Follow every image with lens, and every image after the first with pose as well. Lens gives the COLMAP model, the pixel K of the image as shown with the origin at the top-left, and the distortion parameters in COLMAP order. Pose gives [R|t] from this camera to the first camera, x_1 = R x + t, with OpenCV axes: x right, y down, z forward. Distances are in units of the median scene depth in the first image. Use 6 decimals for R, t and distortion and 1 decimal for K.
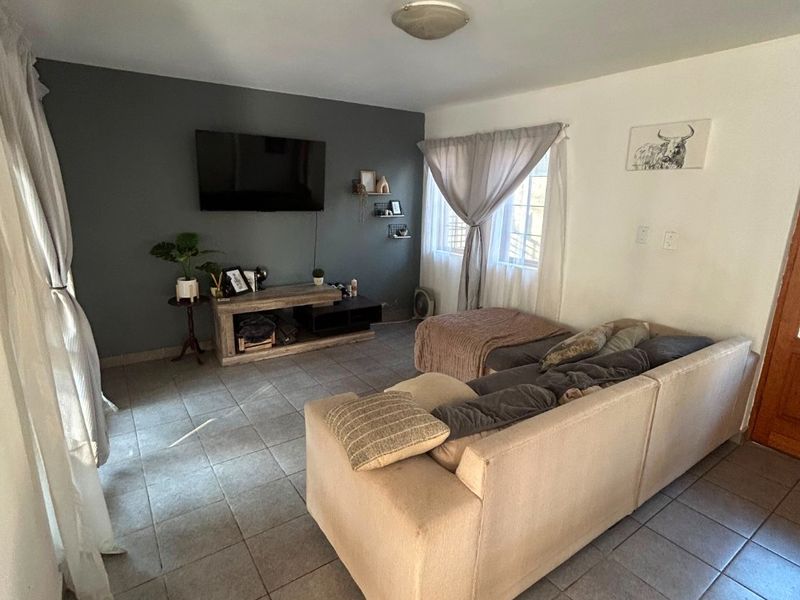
lens RADIAL K [[431.2, 0, 400.0], [0, 431.2, 300.0], [0, 0, 1]] dist [-0.003308, 0.000420]
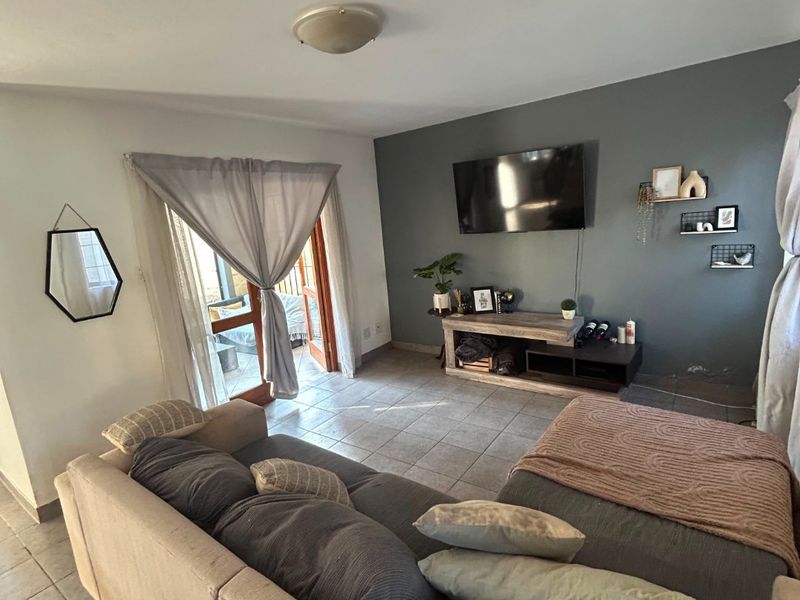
lens RADIAL K [[431.2, 0, 400.0], [0, 431.2, 300.0], [0, 0, 1]] dist [-0.003308, 0.000420]
pose [[0.322574, 0.138675, -0.936331, 0.507819], [-0.139571, 0.985365, 0.097854, -0.114235], [0.936198, 0.099120, 0.337208, 0.451138]]
